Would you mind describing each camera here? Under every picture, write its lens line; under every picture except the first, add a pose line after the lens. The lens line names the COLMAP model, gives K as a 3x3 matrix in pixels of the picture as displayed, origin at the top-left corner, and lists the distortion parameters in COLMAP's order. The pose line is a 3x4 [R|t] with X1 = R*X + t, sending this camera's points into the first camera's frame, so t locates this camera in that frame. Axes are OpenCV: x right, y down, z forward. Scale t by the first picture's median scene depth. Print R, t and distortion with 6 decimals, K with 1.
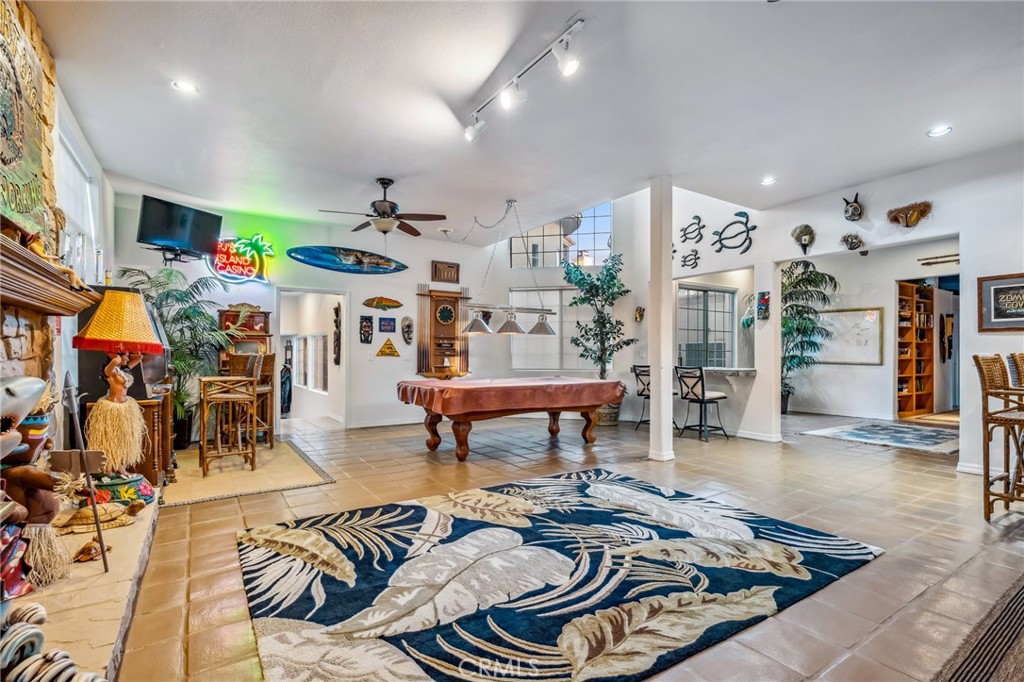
lens RADIAL K [[482.6, 0, 512.9], [0, 482.6, 349.7], [0, 0, 1]] dist [0.003242, -0.000018]
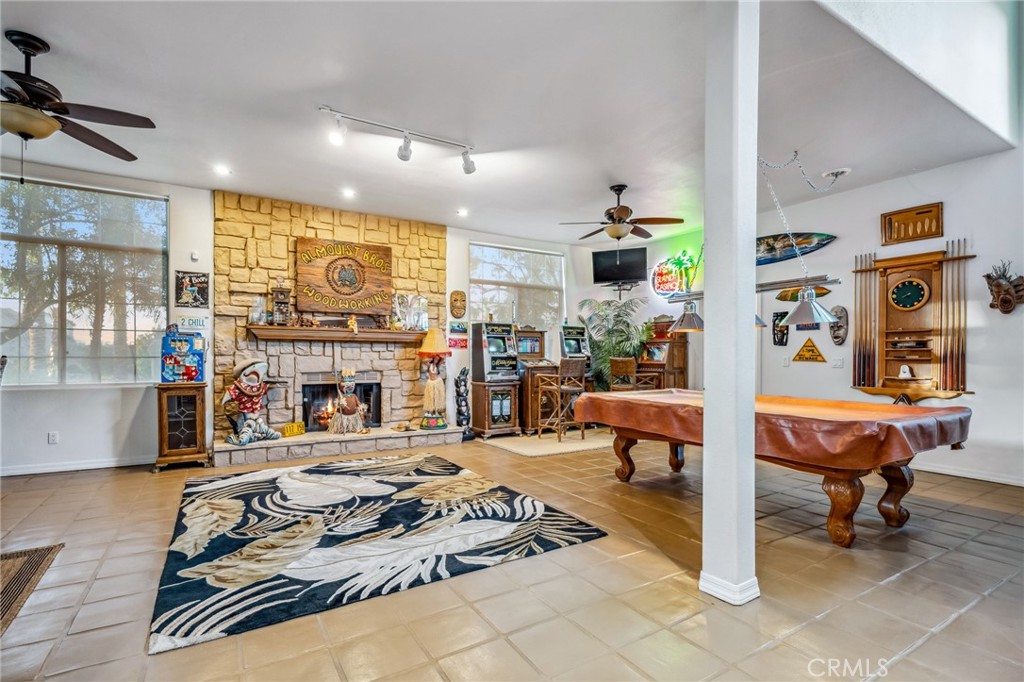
lens RADIAL K [[482.6, 0, 513.2], [0, 482.6, 347.9], [0, 0, 1]] dist [0.003242, -0.000018]
pose [[-0.020767, -0.018024, -0.999622, 1.124730], [0.005561, 0.999820, -0.018143, 0.007929], [0.999769, -0.005936, -0.020663, 1.191885]]
